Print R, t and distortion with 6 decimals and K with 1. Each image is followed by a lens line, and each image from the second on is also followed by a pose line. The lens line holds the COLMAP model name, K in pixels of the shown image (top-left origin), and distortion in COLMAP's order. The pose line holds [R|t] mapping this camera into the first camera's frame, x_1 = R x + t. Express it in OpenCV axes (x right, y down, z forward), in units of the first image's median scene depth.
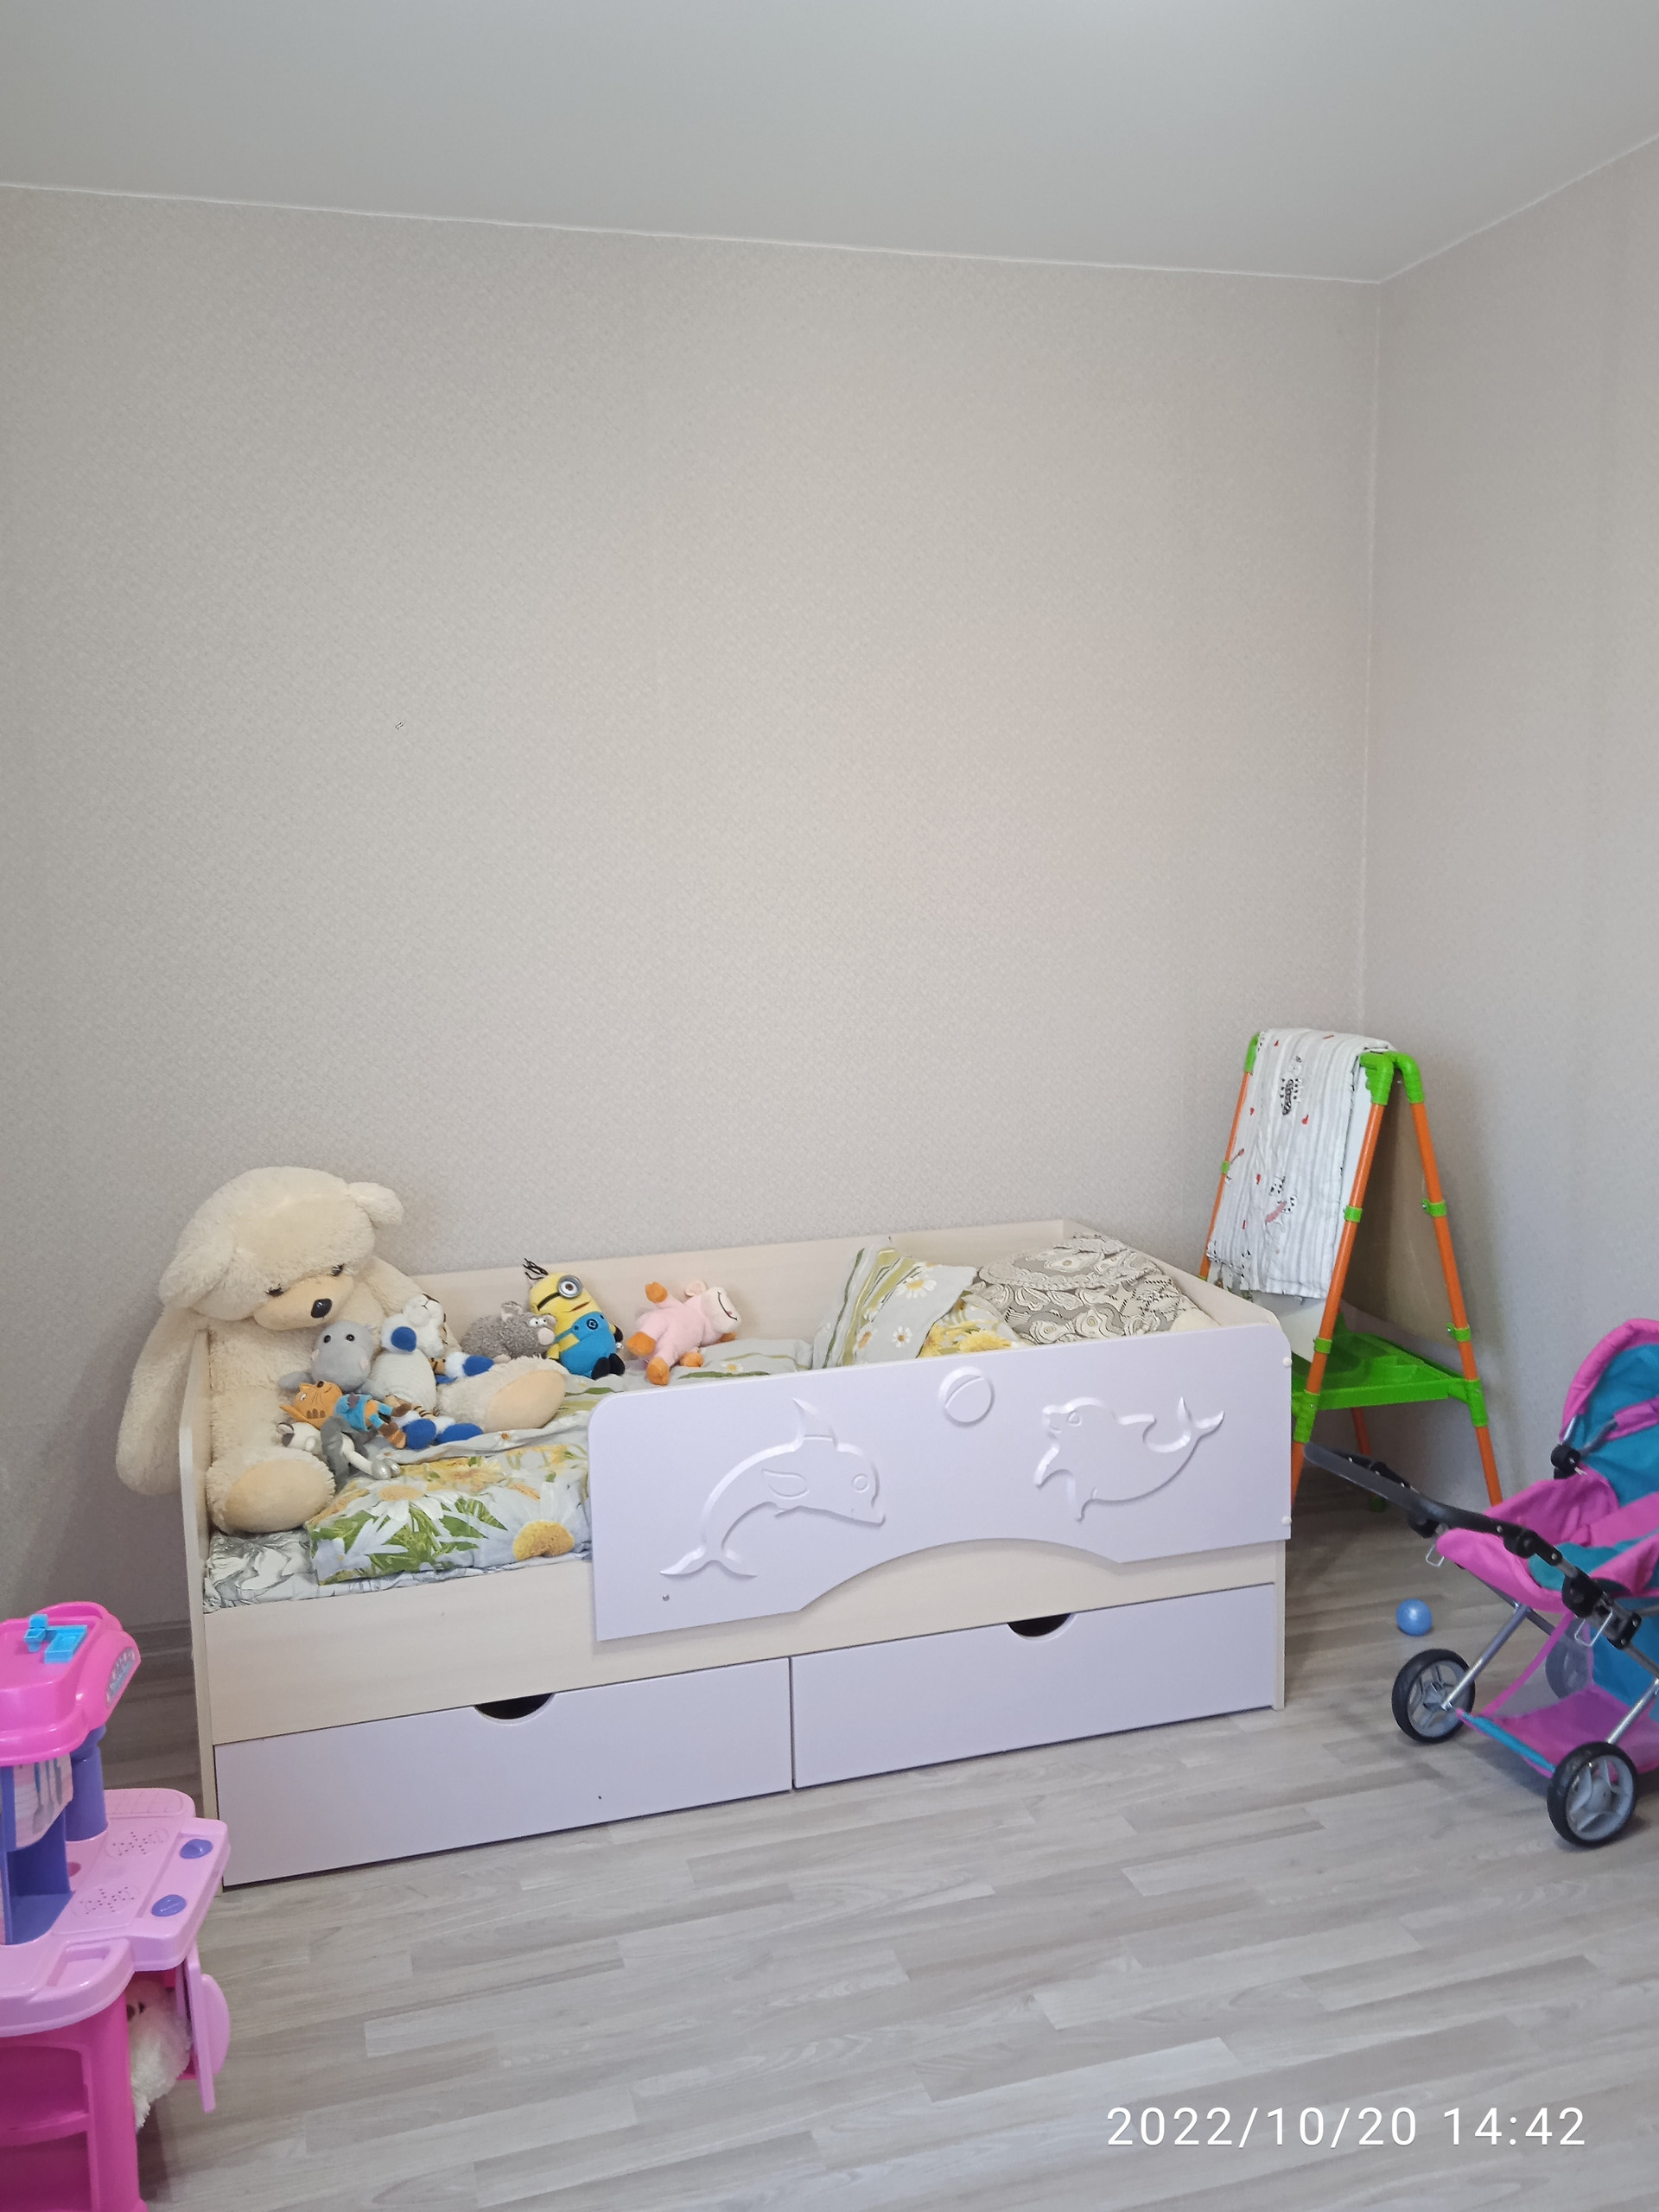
lens RADIAL K [[1847.6, 0, 822.0], [0, 1847.6, 1114.5], [0, 0, 1]] dist [0.041399, -0.006268]
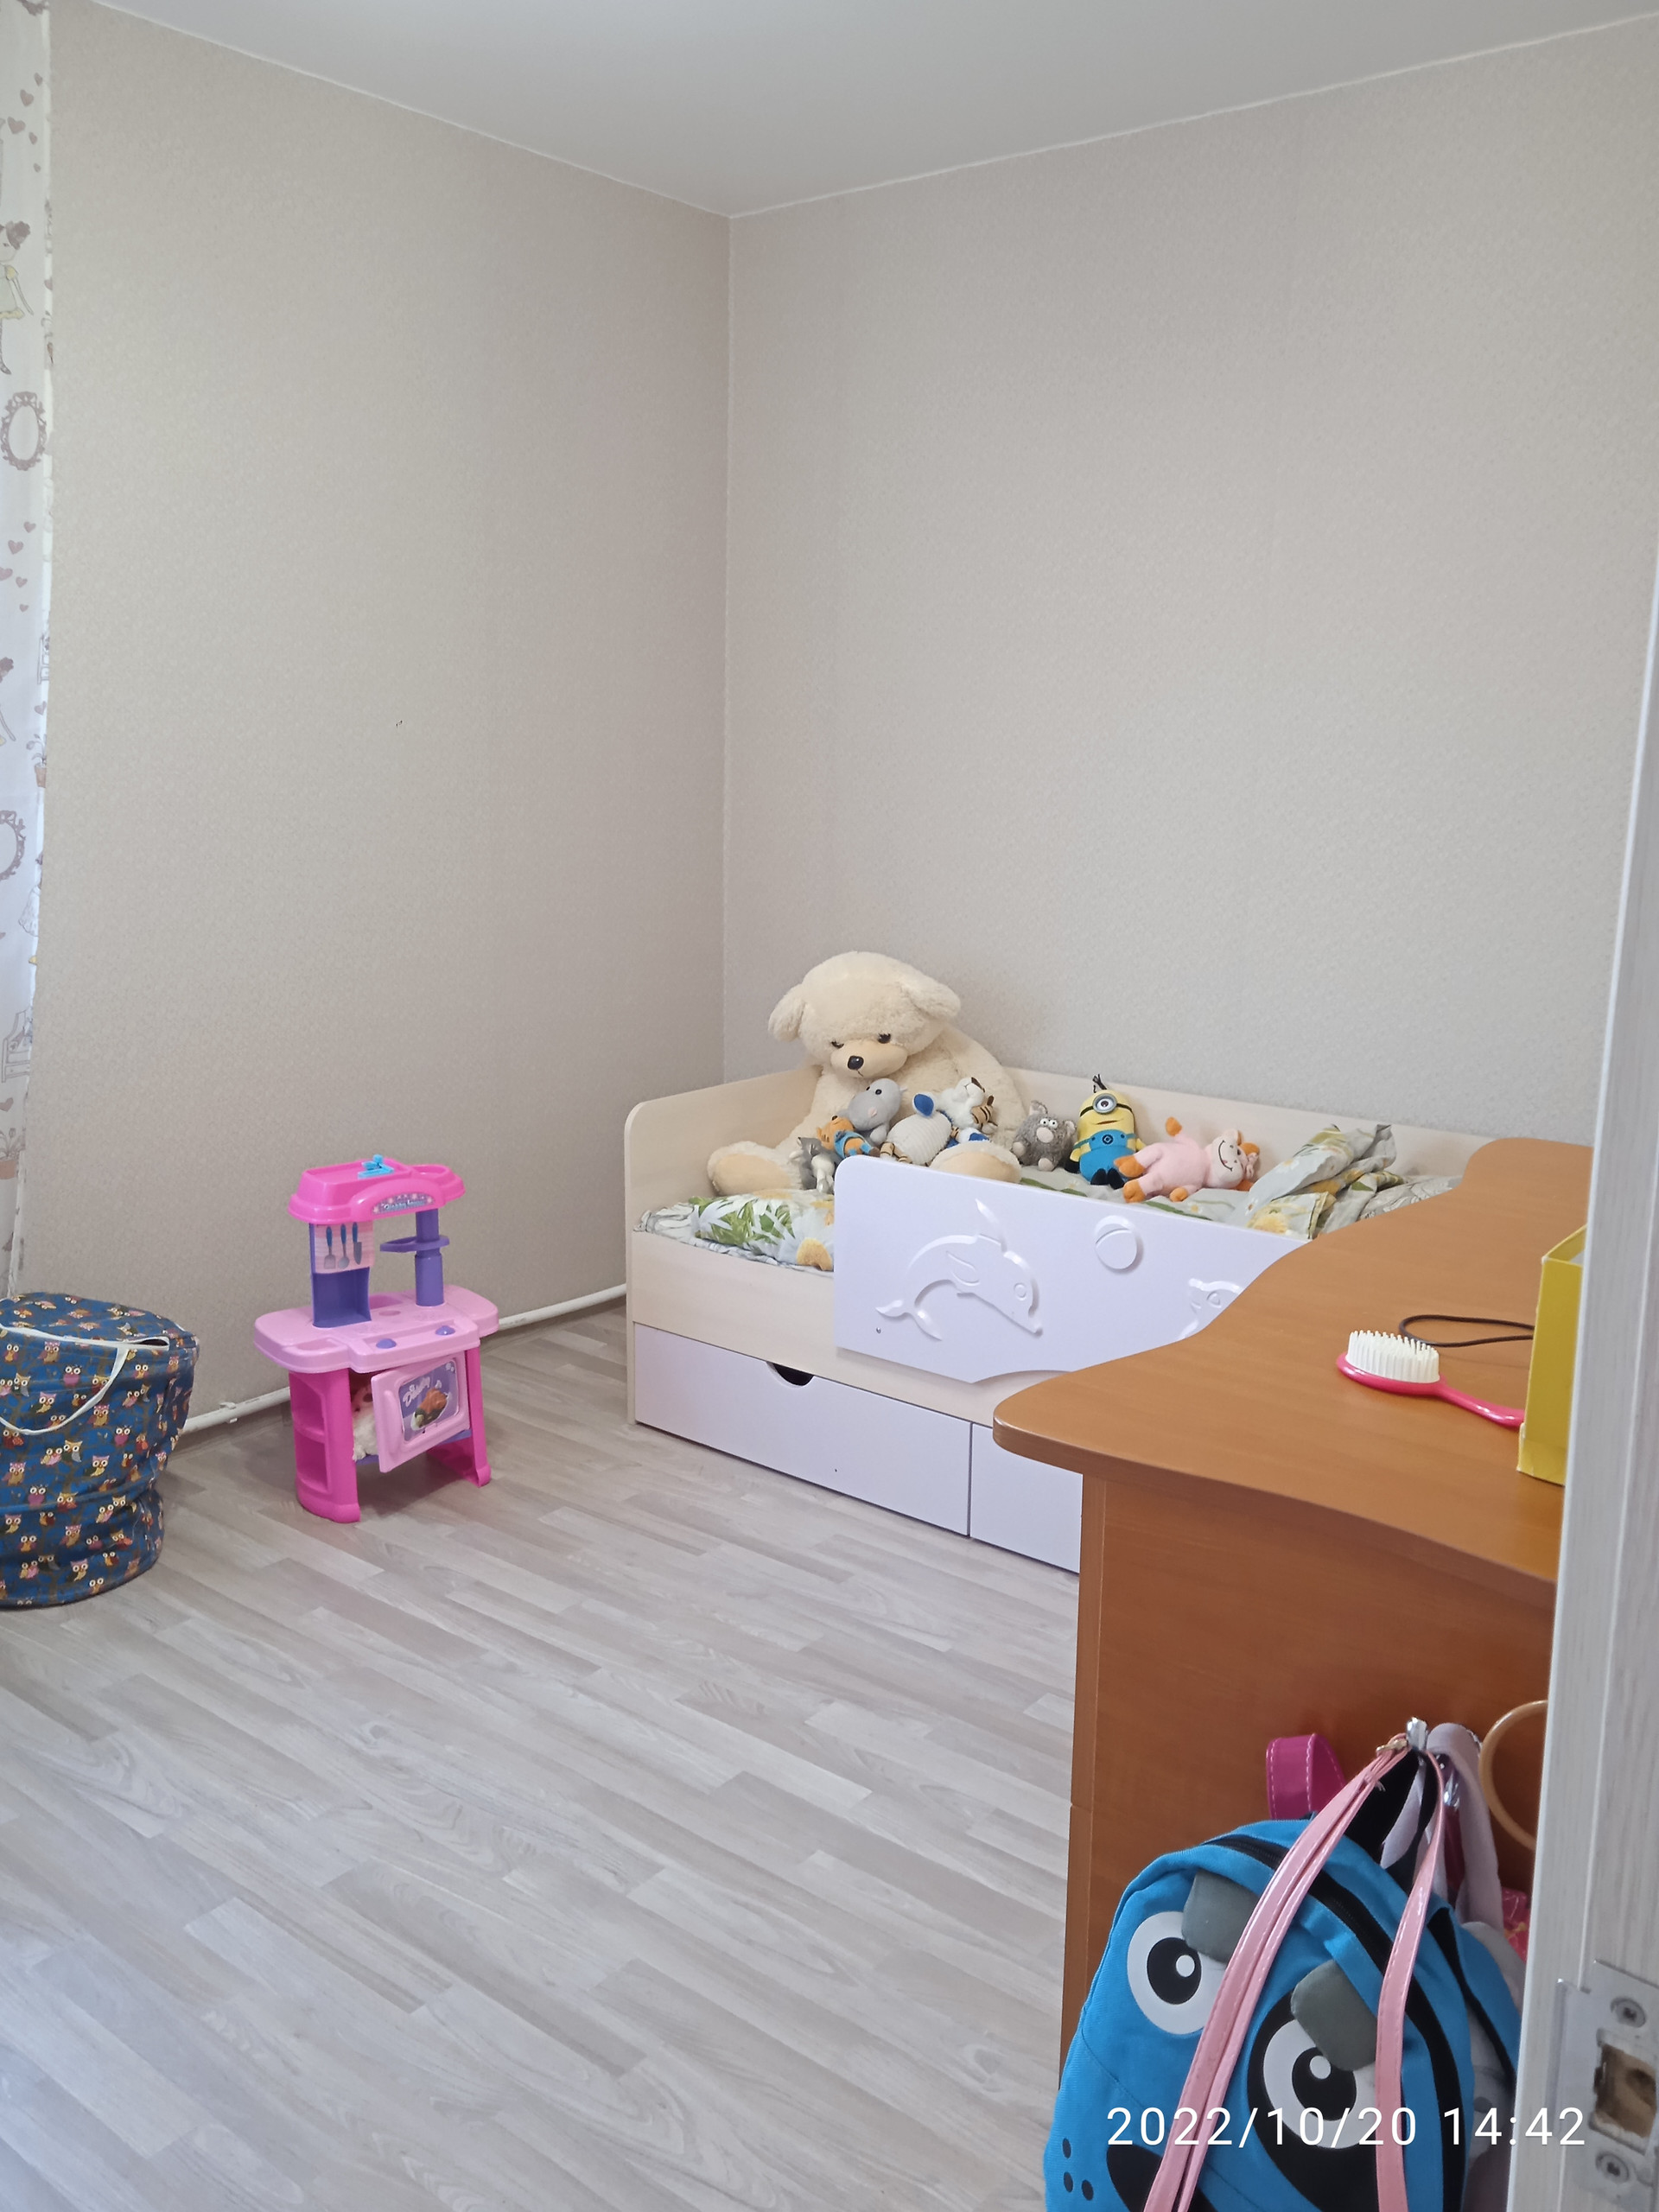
lens RADIAL K [[1842.8, 0, 829.5], [0, 1842.8, 1106.0], [0, 0, 1]] dist [0.093252, -0.002344]
pose [[0.573731, 0.202960, -0.793499, 0.865343], [-0.146311, 0.978625, 0.144523, -0.056689], [0.805870, 0.033180, 0.591162, 0.263880]]
